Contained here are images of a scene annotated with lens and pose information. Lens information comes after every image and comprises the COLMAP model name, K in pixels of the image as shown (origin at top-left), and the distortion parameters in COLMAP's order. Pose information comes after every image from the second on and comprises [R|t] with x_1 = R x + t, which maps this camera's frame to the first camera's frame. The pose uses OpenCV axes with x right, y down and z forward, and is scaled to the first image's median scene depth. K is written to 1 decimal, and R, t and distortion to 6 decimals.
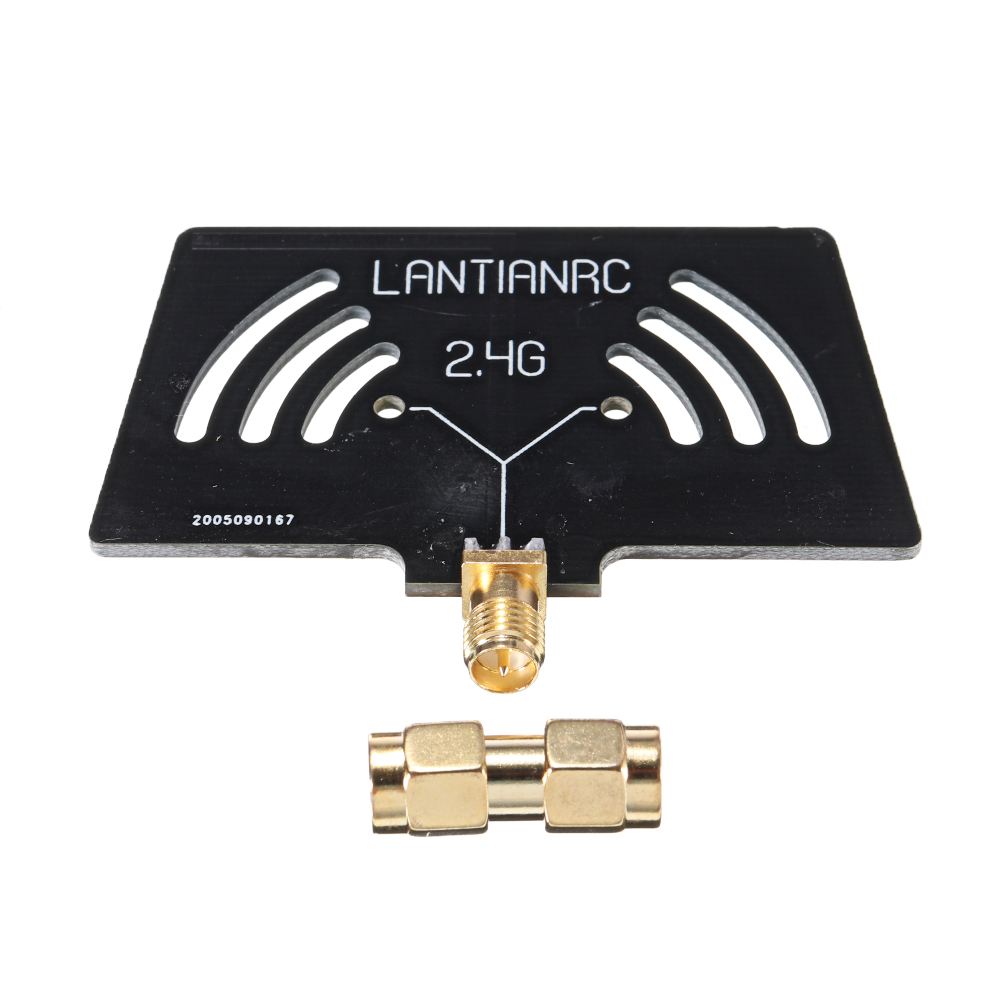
lens RADIAL K [[3729.8, 0, 478.9], [0, 3729.8, 500.2], [0, 0, 1]] dist [0.056441, 3.009439]
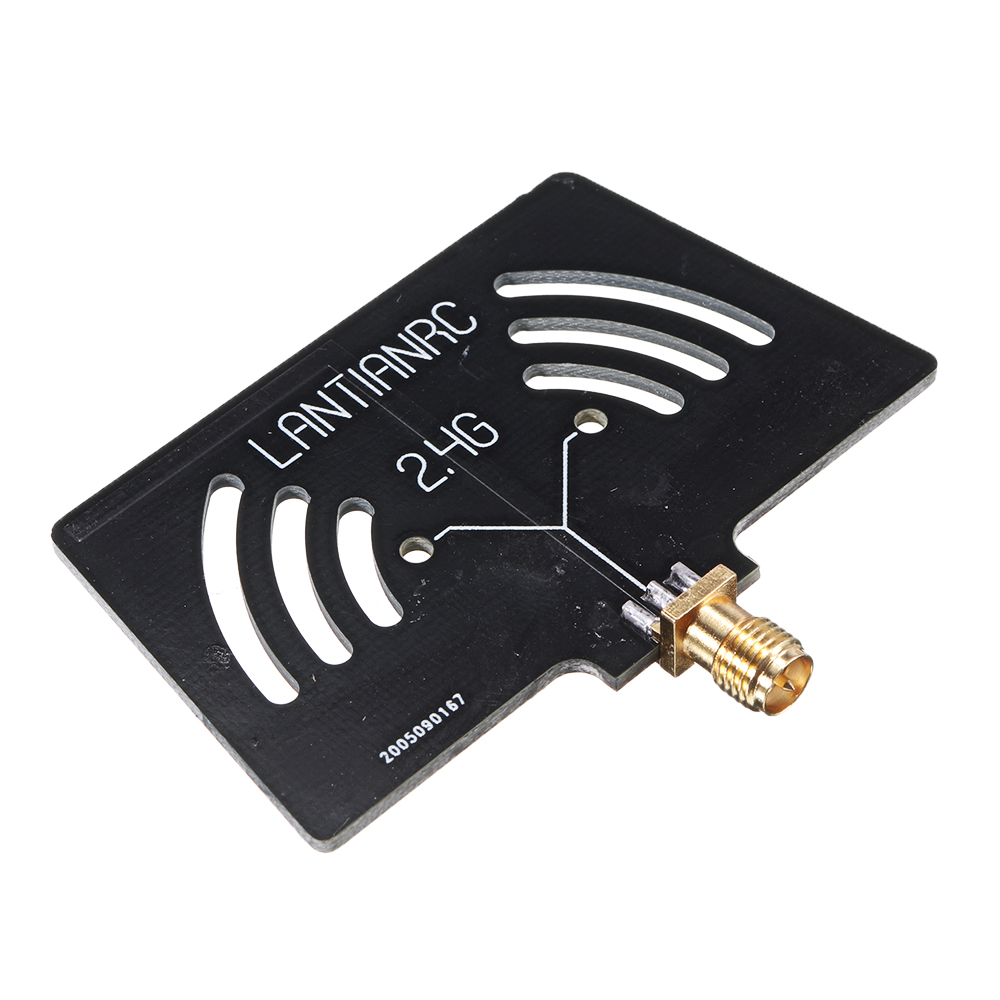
lens RADIAL K [[3621.0, 0, 448.2], [0, 3621.0, 500.0], [0, 0, 1]] dist [0.068521, 2.279771]
pose [[0.714249, -0.538146, 0.447491, -0.415048], [0.527439, 0.834145, 0.161275, -0.176645], [-0.460062, 0.120834, 0.879626, 0.203101]]
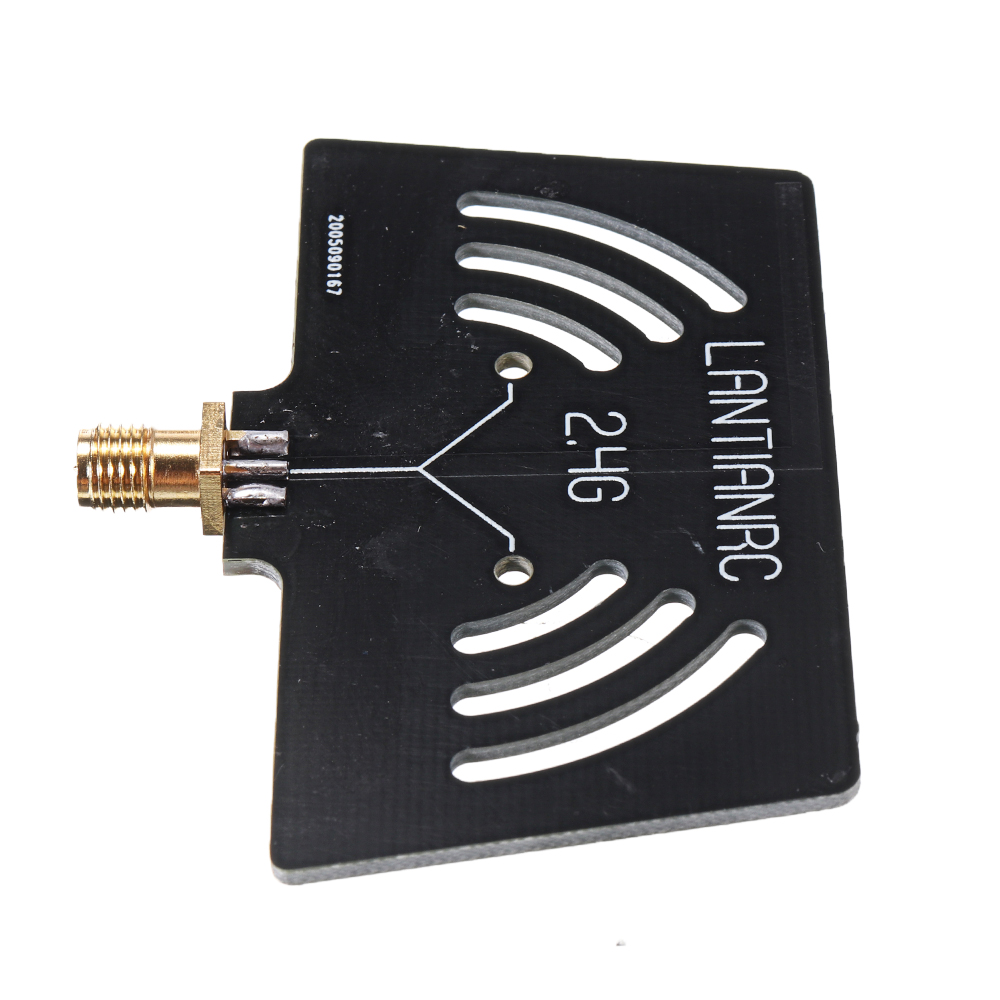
lens RADIAL K [[3729.8, 0, 478.9], [0, 3729.8, 500.2], [0, 0, 1]] dist [0.056441, 3.009439]
pose [[0.017116, 0.763422, -0.645673, 0.548225], [-0.706761, 0.466022, 0.532272, -0.457769], [0.707246, 0.447226, 0.547533, 0.543756]]
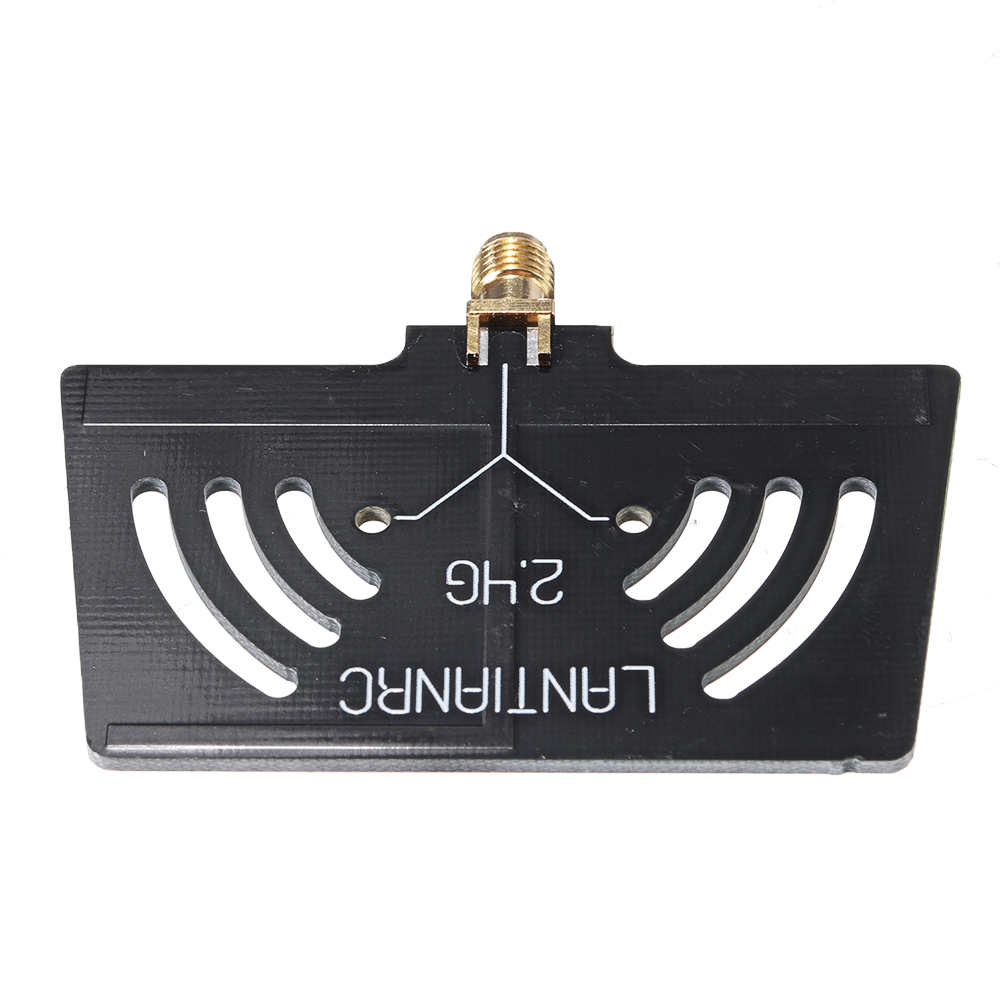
lens RADIAL K [[3729.8, 0, 478.9], [0, 3729.8, 500.2], [0, 0, 1]] dist [0.056441, 3.009439]
pose [[-0.999241, 0.026447, 0.028599, -0.014677], [0.026599, -0.073097, 0.996970, -0.896710], [0.028458, 0.996974, 0.072338, 0.931763]]
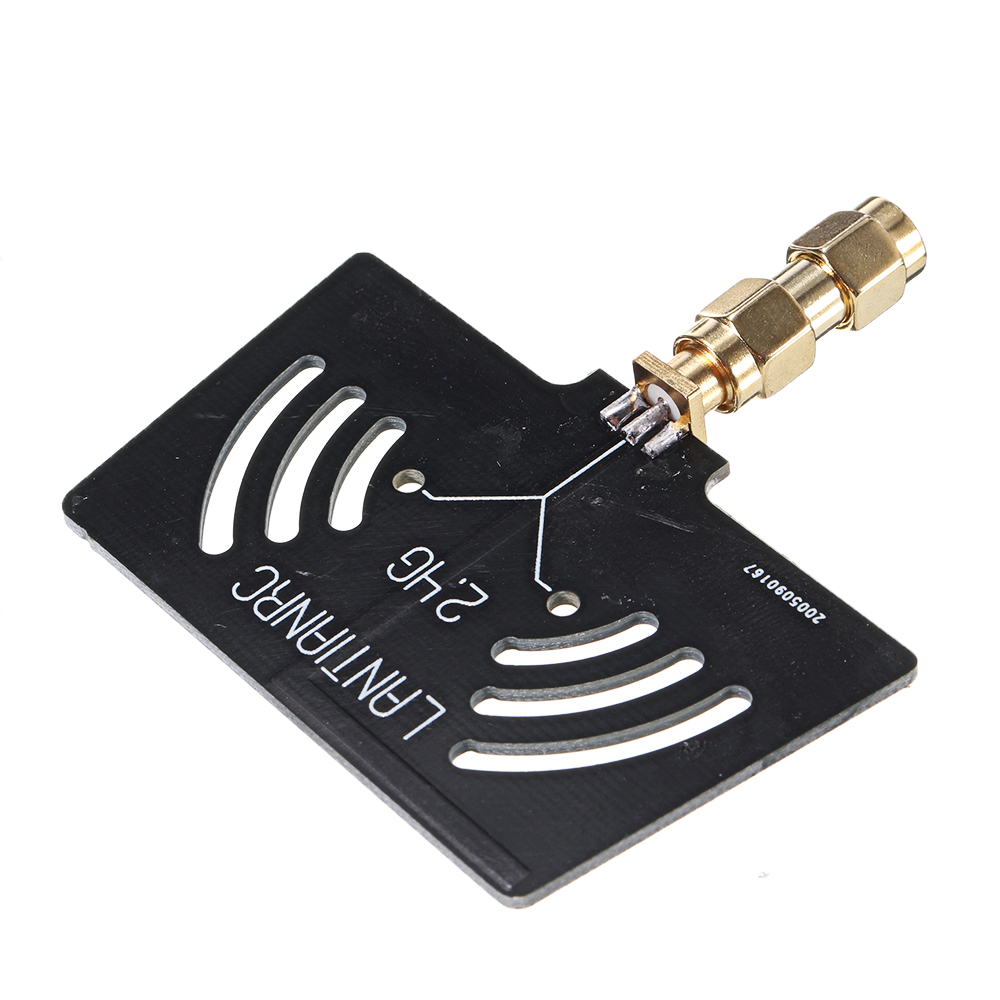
lens RADIAL K [[3621.0, 0, 448.2], [0, 3621.0, 500.0], [0, 0, 1]] dist [0.068521, 2.279771]
pose [[-0.661582, -0.489572, 0.568004, -0.511016], [0.607403, 0.094327, 0.788774, -0.765897], [-0.439740, 0.866846, 0.234963, 0.776491]]
